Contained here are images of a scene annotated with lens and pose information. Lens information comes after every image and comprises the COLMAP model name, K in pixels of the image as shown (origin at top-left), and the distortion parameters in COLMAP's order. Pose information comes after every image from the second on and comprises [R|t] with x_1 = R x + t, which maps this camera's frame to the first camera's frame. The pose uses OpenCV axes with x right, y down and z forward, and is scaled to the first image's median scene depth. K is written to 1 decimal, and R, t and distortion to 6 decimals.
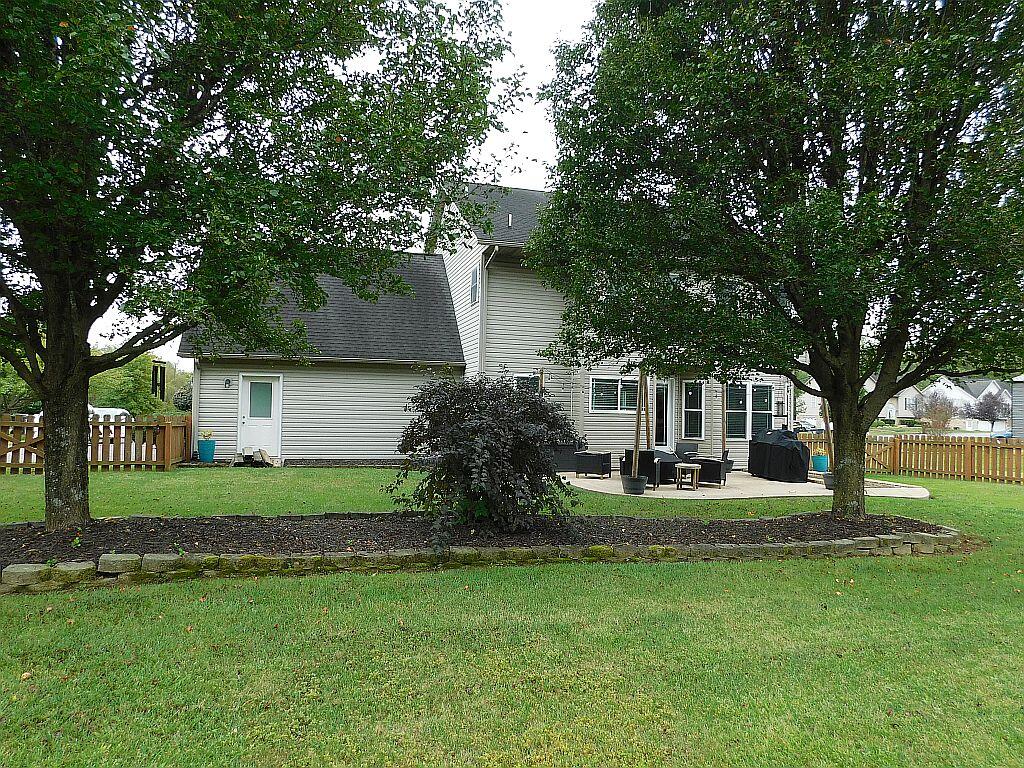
lens RADIAL K [[677.7, 0, 507.4], [0, 677.7, 384.3], [0, 0, 1]] dist [-0.060053, 0.045052]
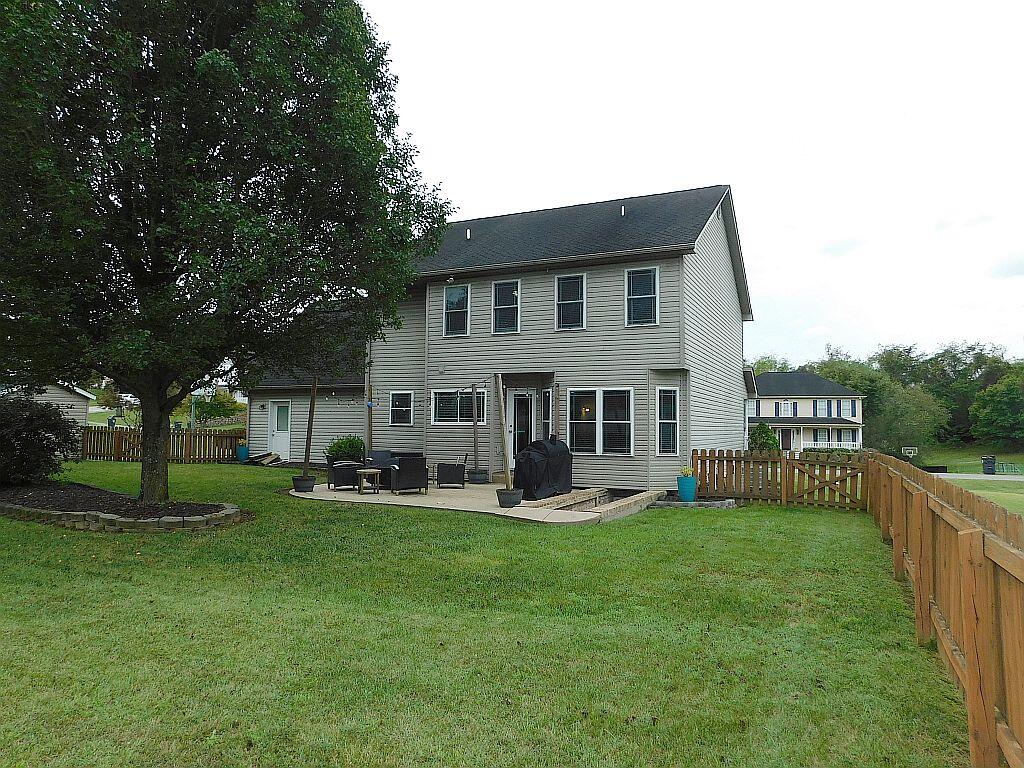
lens RADIAL K [[677.7, 0, 507.4], [0, 677.7, 384.3], [0, 0, 1]] dist [-0.060053, 0.045052]
pose [[0.720590, -0.053730, -0.691276, 0.962136], [0.030190, 0.998479, -0.046137, 0.031582], [0.692704, 0.012376, 0.721116, 0.294897]]
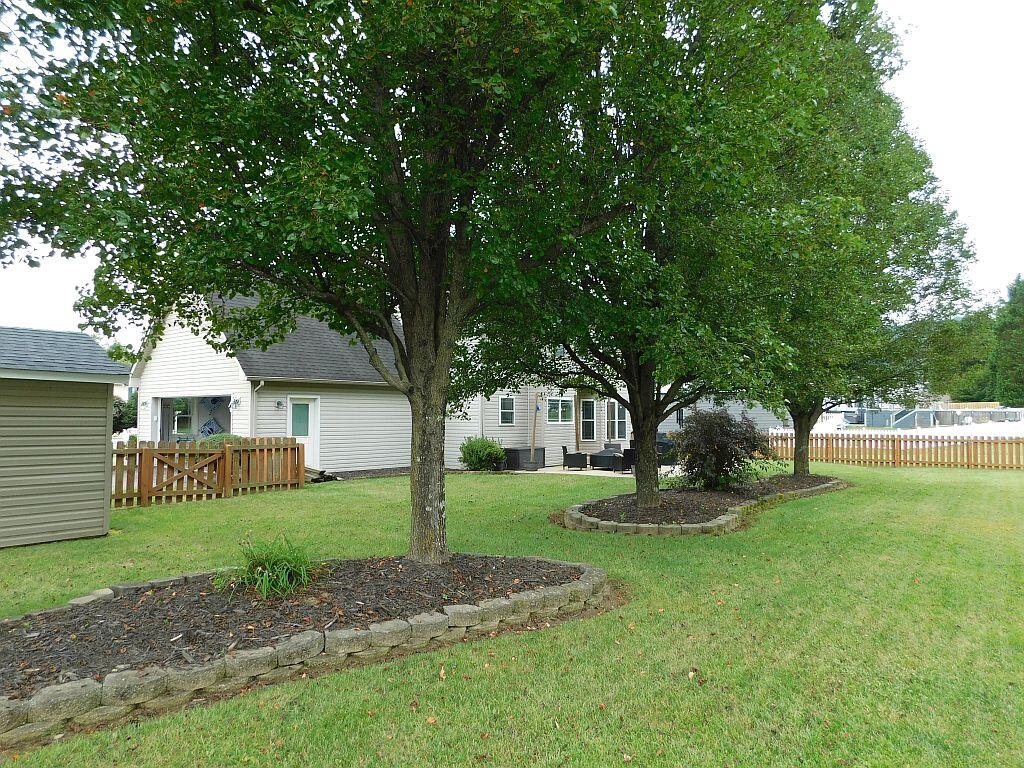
lens RADIAL K [[677.7, 0, 507.4], [0, 677.7, 384.3], [0, 0, 1]] dist [-0.060053, 0.045052]
pose [[0.837414, 0.008166, 0.546508, -0.672635], [-0.006829, 0.999967, -0.004478, -0.030921], [-0.546526, 0.000018, 0.837442, -0.084969]]
